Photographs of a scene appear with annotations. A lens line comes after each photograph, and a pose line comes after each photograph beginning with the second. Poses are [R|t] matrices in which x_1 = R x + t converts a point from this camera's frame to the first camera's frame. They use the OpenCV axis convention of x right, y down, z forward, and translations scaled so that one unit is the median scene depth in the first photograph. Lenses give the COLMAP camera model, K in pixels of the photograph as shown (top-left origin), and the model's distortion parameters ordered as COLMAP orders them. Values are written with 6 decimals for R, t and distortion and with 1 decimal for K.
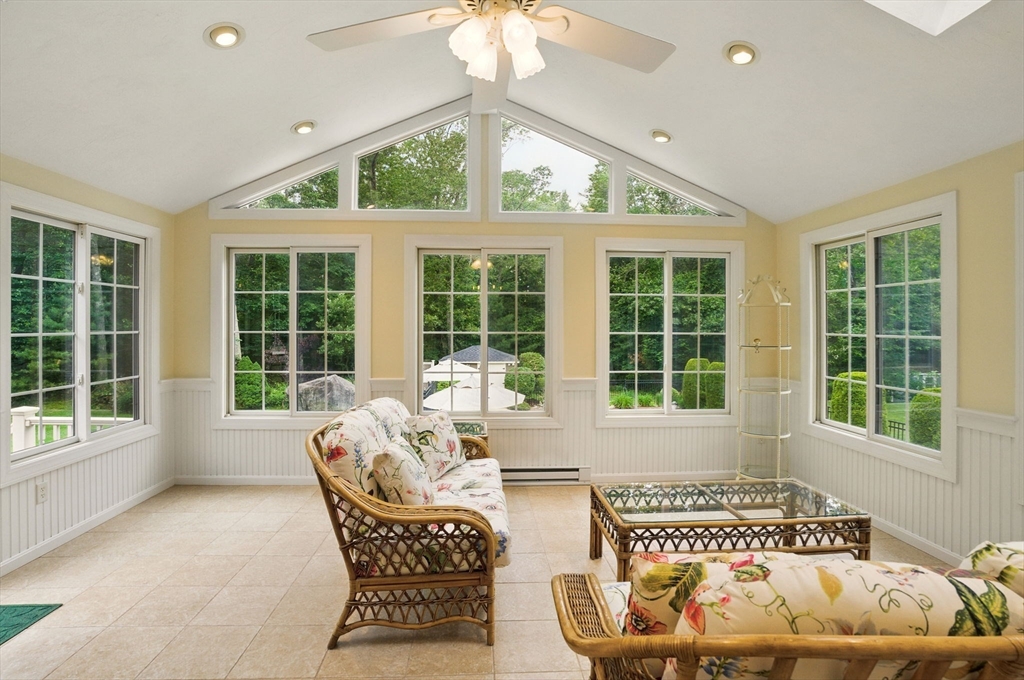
lens RADIAL K [[382.0, 0, 511.3], [0, 382.0, 324.3], [0, 0, 1]] dist [-0.041791, 0.010006]
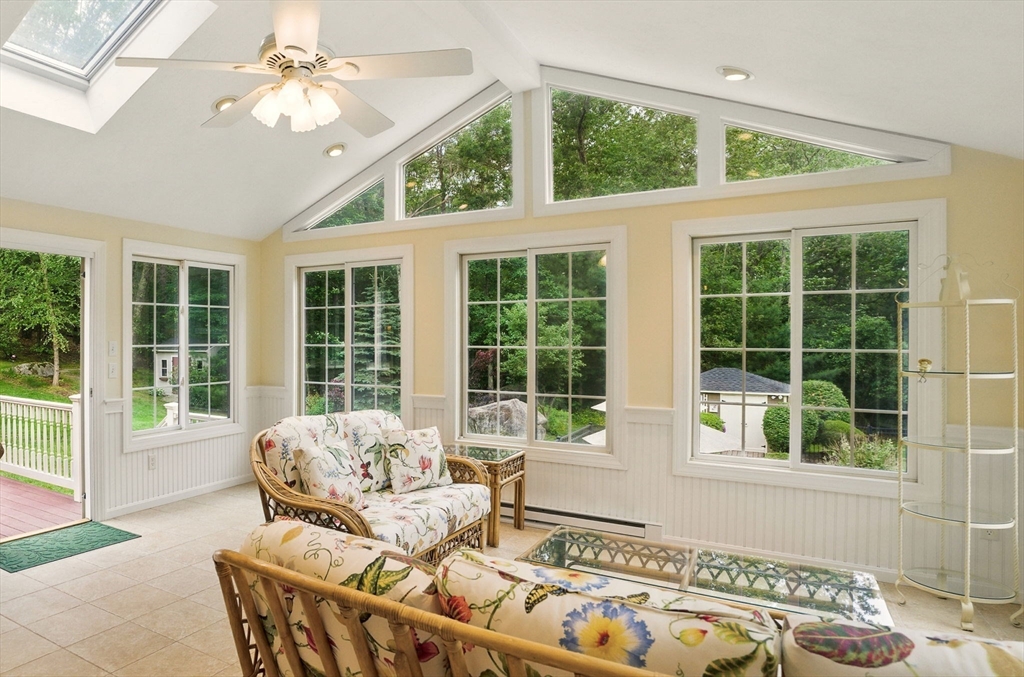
lens RADIAL K [[515.6, 0, 512.0], [0, 515.6, 338.5], [0, 0, 1]] dist [-0.021444, 0.000567]
pose [[0.892958, -0.001274, -0.450138, 0.493984], [0.002793, 0.999992, 0.002709, -0.000738], [0.450131, -0.003676, 0.892955, -0.057764]]
